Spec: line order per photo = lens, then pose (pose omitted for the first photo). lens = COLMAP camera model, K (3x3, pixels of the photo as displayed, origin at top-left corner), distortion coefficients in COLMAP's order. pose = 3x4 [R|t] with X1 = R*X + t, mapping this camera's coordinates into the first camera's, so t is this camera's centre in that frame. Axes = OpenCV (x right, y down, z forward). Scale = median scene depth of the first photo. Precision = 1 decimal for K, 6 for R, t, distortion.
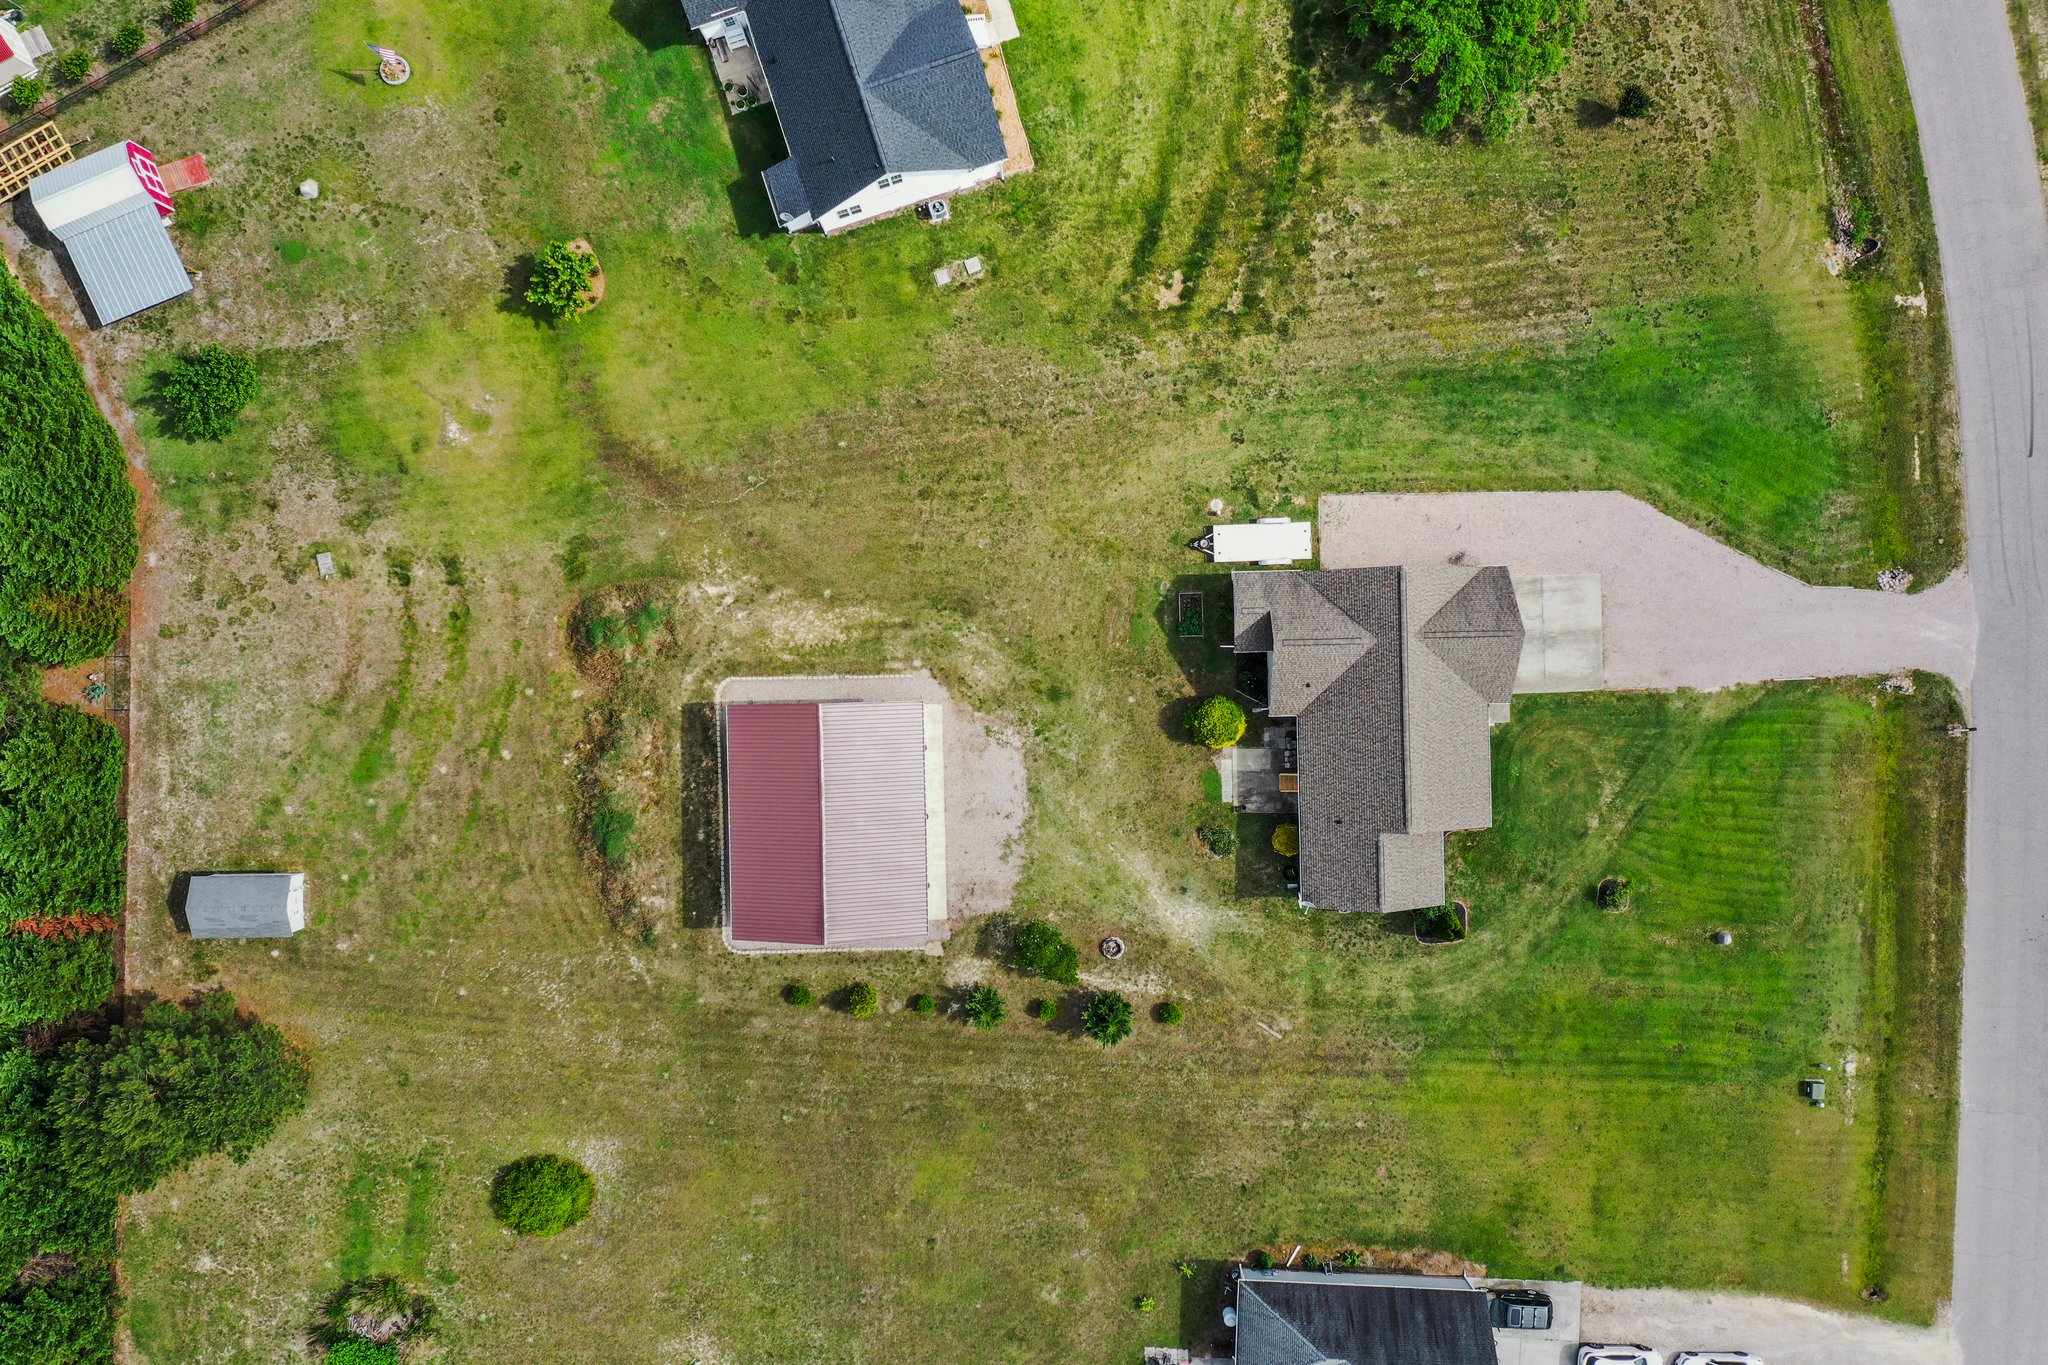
lens RADIAL K [[1645.1, 0, 1024.0], [0, 1645.1, 682.5], [0, 0, 1]] dist [0.010358, 0.000117]
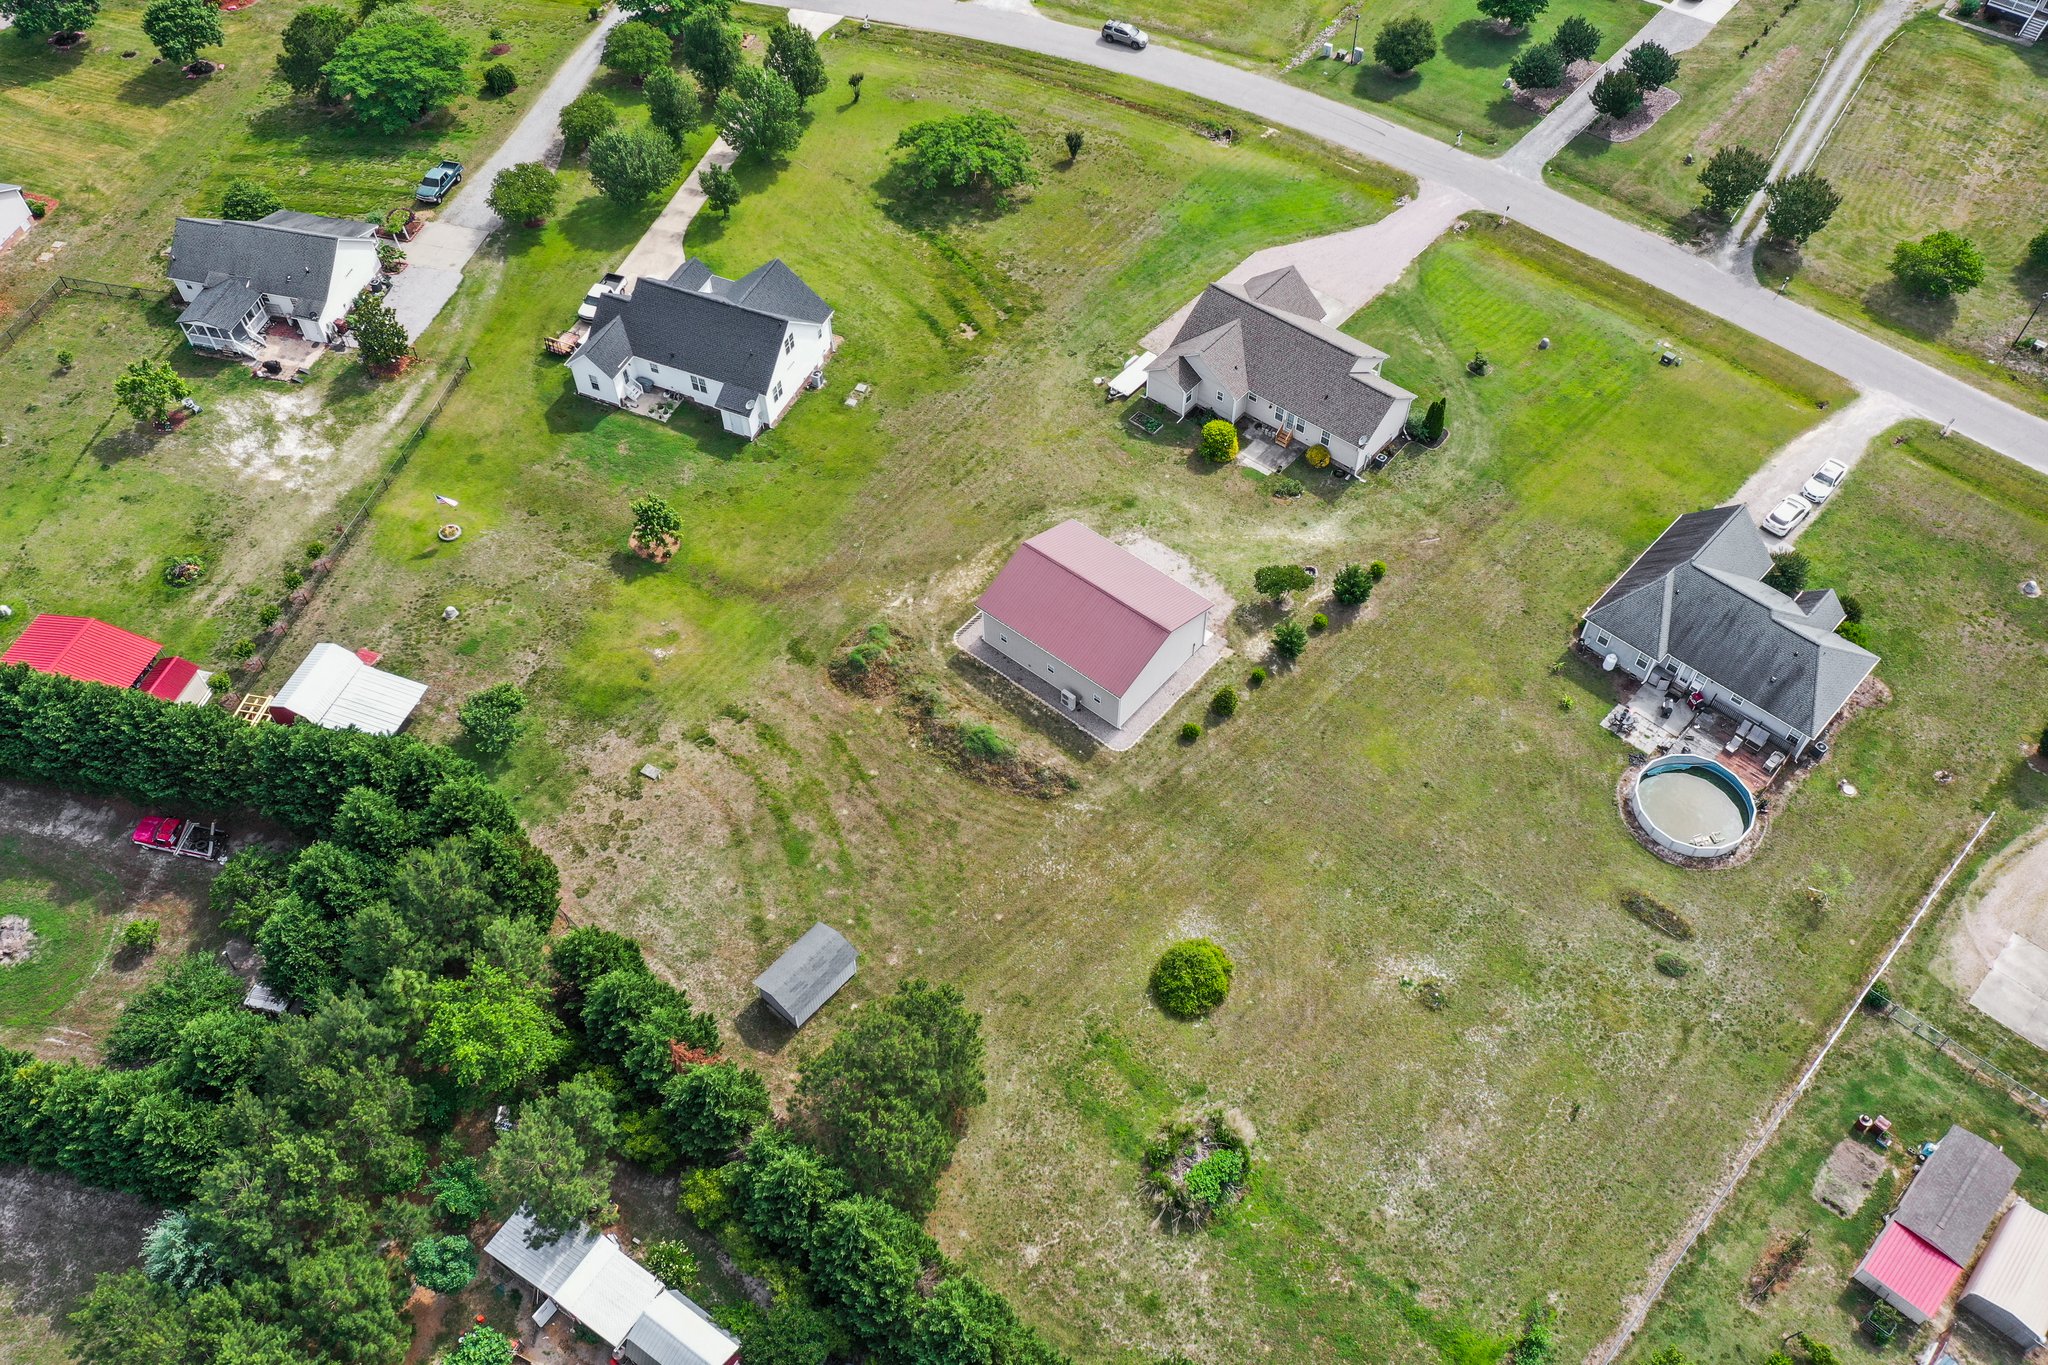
lens RADIAL K [[1645.1, 0, 1024.0], [0, 1645.1, 682.5], [0, 0, 1]] dist [0.010358, 0.000117]
pose [[0.661392, -0.580852, 0.474522, -0.763143], [0.750035, 0.509708, -0.421480, 0.585799], [0.002950, 0.634672, 0.772776, 0.053880]]
